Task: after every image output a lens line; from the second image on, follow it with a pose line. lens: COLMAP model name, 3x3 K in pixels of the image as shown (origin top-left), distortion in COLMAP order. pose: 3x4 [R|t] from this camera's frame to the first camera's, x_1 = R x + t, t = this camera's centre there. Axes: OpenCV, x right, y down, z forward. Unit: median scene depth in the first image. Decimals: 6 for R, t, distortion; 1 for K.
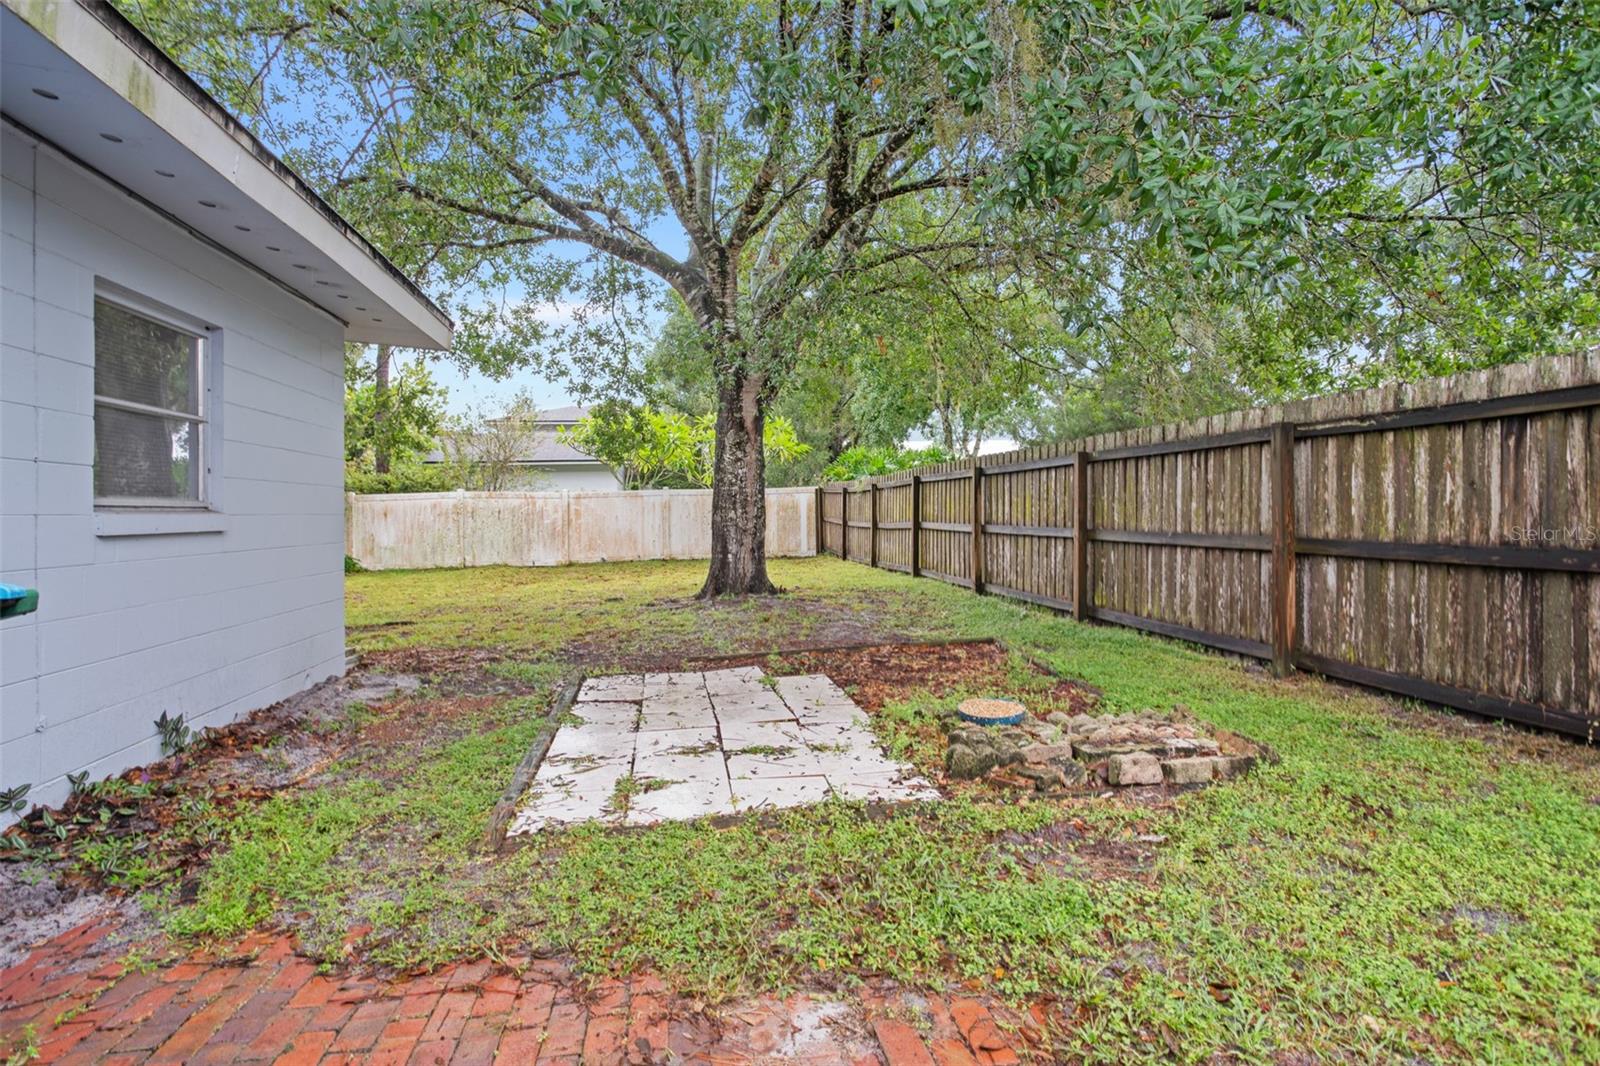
lens RADIAL K [[794.8, 0, 800.0], [0, 794.8, 533.0], [0, 0, 1]] dist [0.000813, 0.000200]
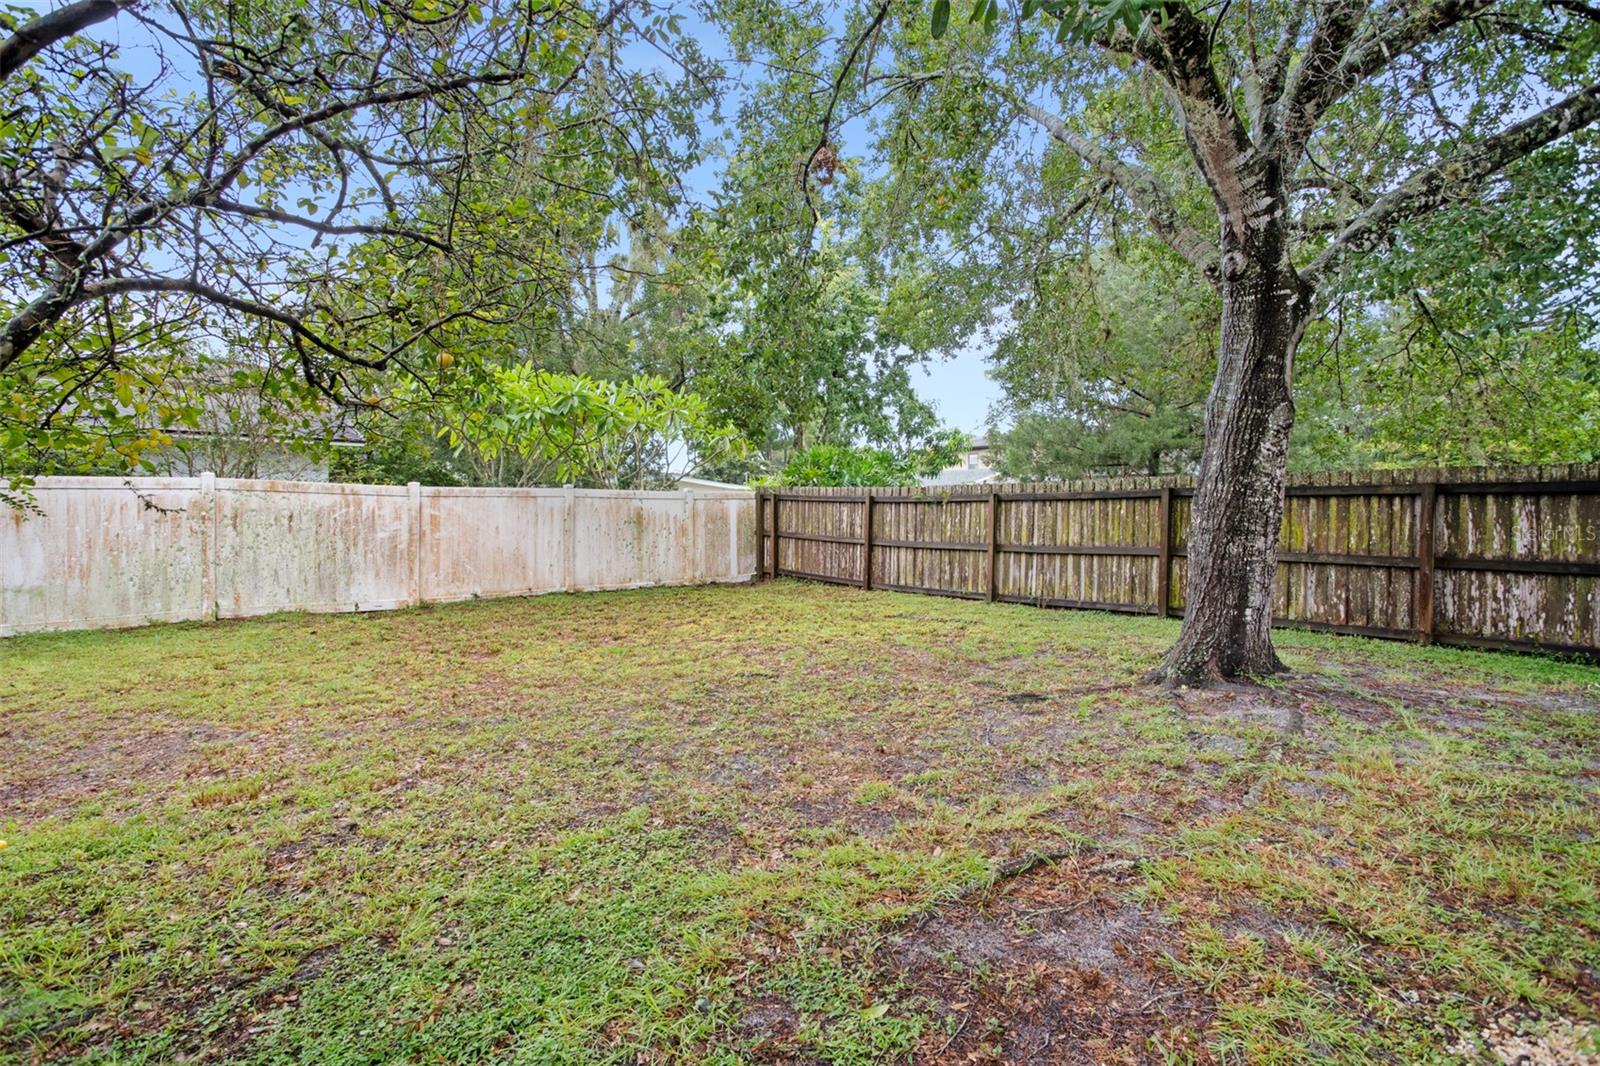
lens RADIAL K [[794.8, 0, 800.0], [0, 794.8, 533.0], [0, 0, 1]] dist [0.000813, 0.000200]
pose [[0.860552, 0.006599, 0.509320, -0.357663], [-0.004089, 0.999973, -0.006047, -0.013686], [-0.509346, 0.003121, 0.860556, 0.345953]]
